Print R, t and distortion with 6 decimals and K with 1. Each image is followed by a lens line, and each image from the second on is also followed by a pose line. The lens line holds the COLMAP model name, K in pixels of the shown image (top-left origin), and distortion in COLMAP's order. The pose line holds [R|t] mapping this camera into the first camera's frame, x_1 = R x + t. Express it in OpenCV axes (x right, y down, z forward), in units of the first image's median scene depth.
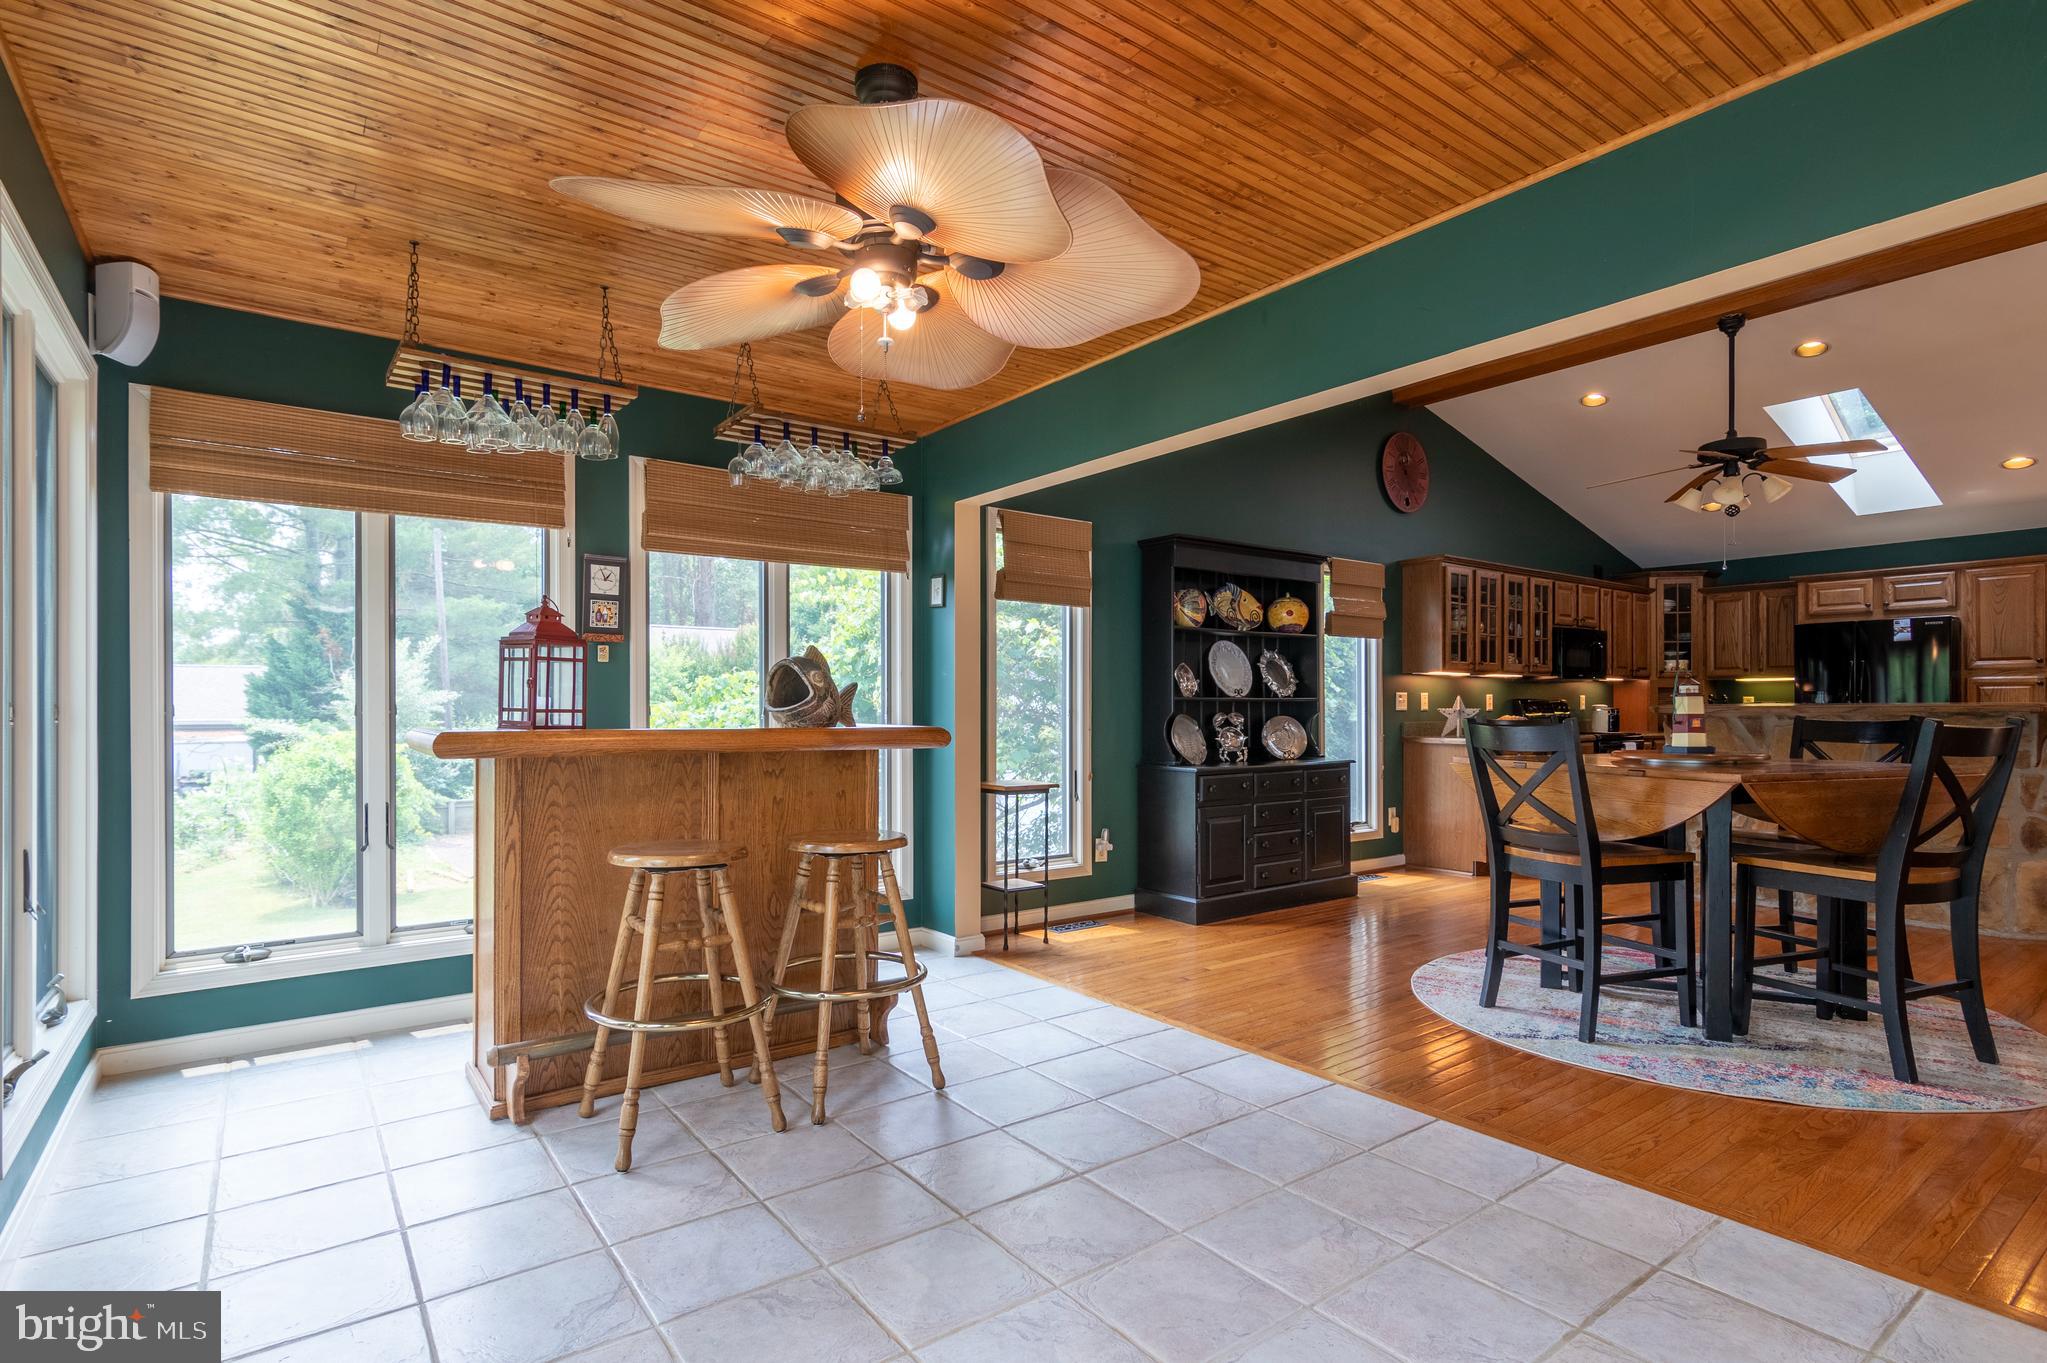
lens RADIAL K [[1027.8, 0, 1052.5], [0, 1027.8, 676.7], [0, 0, 1]] dist [0.036096, -0.000080]
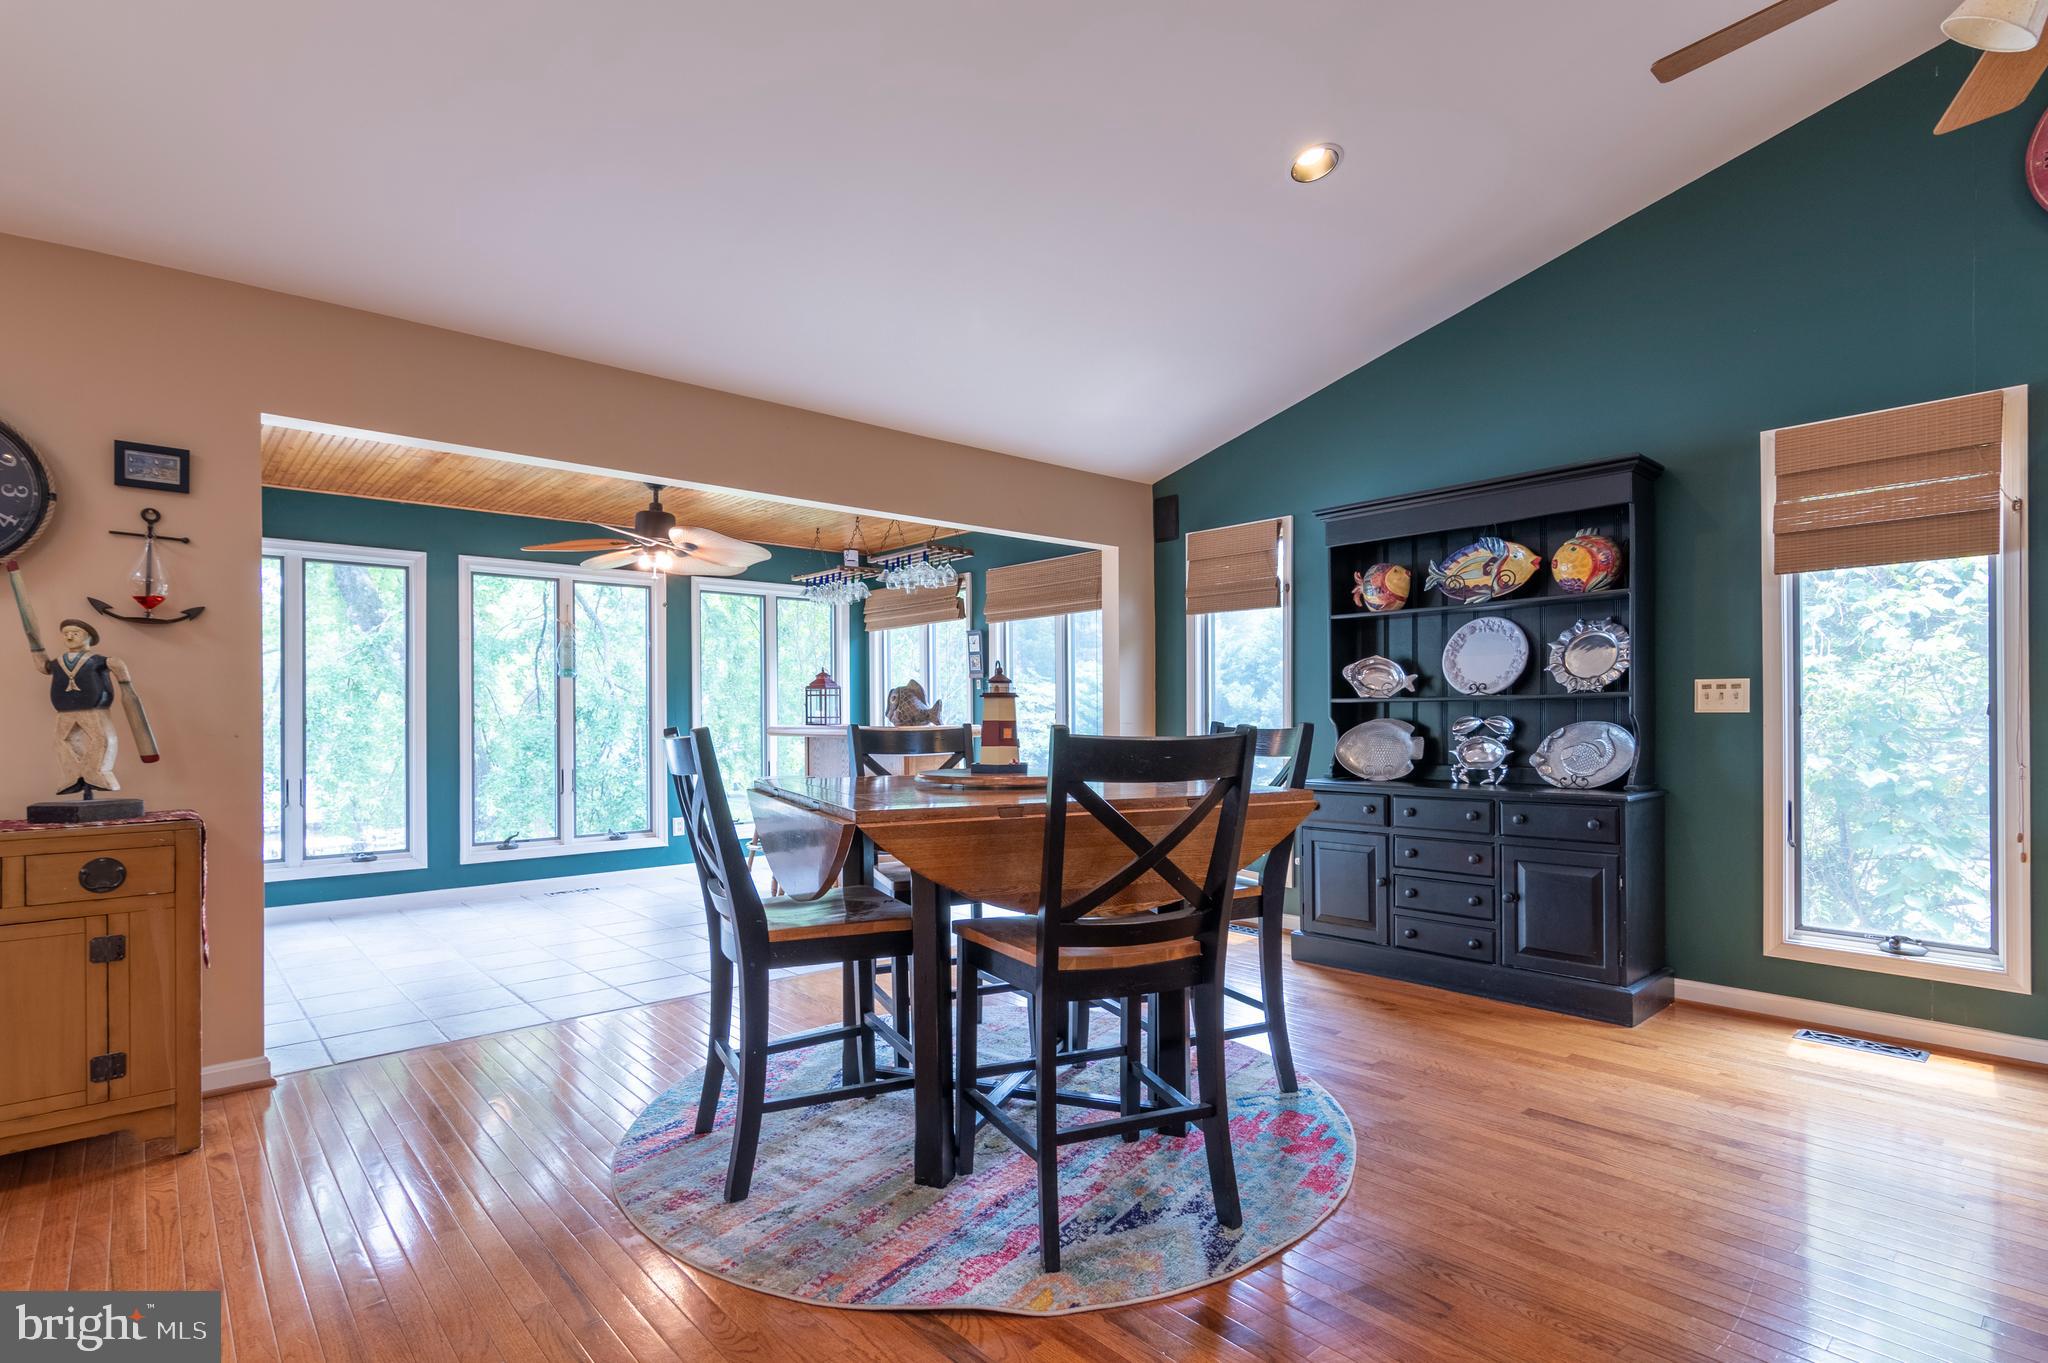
lens RADIAL K [[1006.6, 0, 1028.3], [0, 1006.6, 712.1], [0, 0, 1]] dist [-0.002534, -0.000359]
pose [[0.065862, -0.003143, -0.997824, 0.767266], [0.040577, 0.999176, -0.000469, 0.017026], [0.997003, -0.040458, 0.065936, 0.562347]]
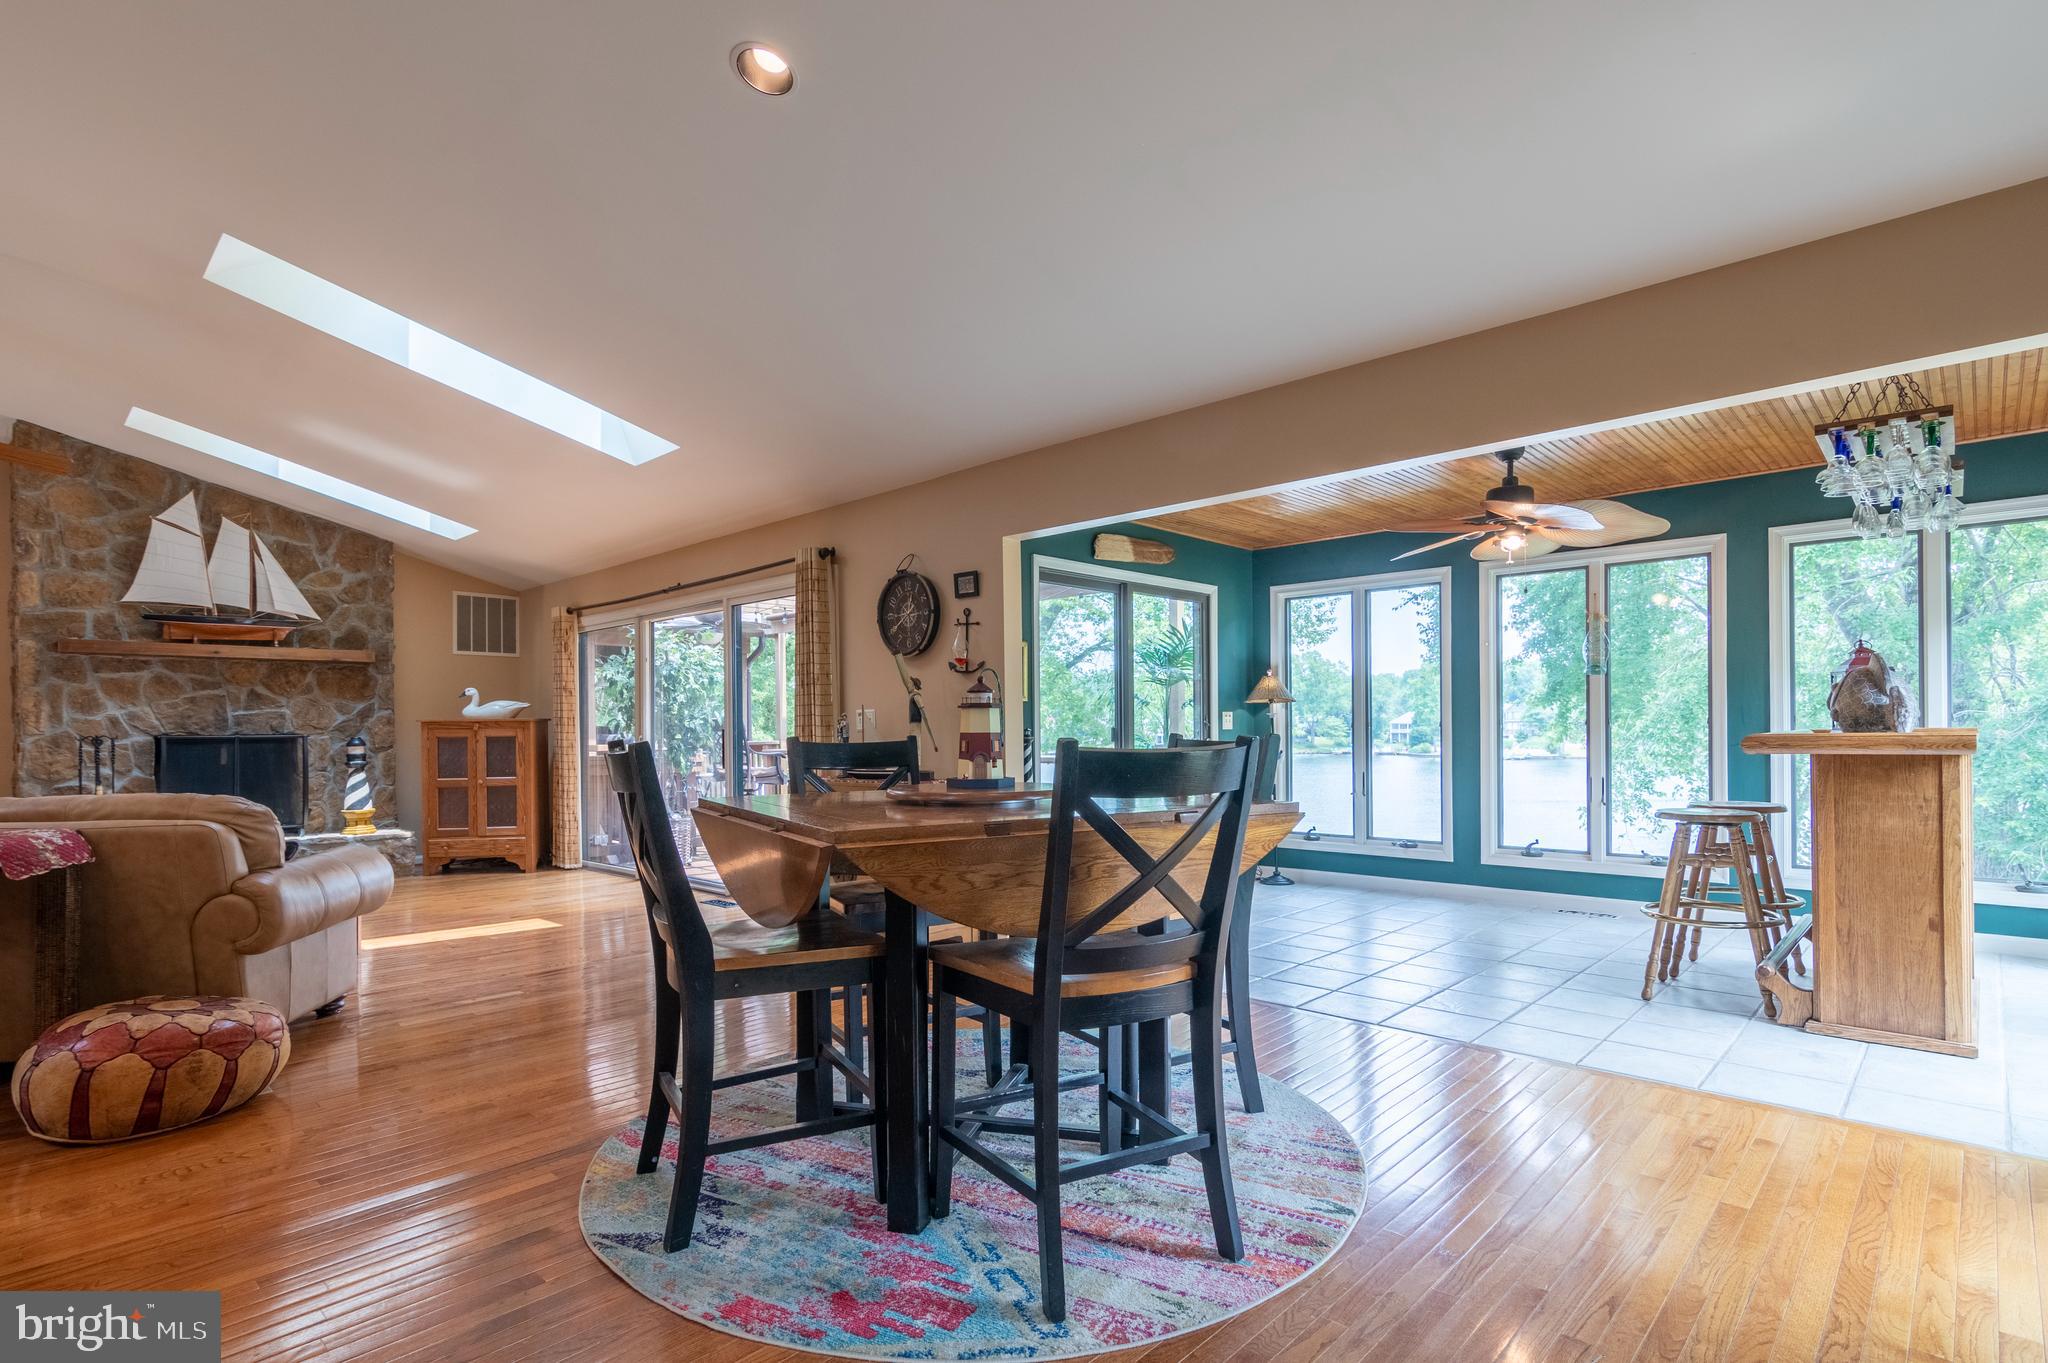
lens RADIAL K [[1013.4, 0, 1017.2], [0, 1013.4, 740.4], [0, 0, 1]] dist [0.000008, -0.000020]
pose [[-0.989909, 0.014838, -0.140928, 0.388598], [0.018253, 0.999569, -0.022973, 0.032170], [0.140526, -0.025314, -0.989753, 0.974344]]
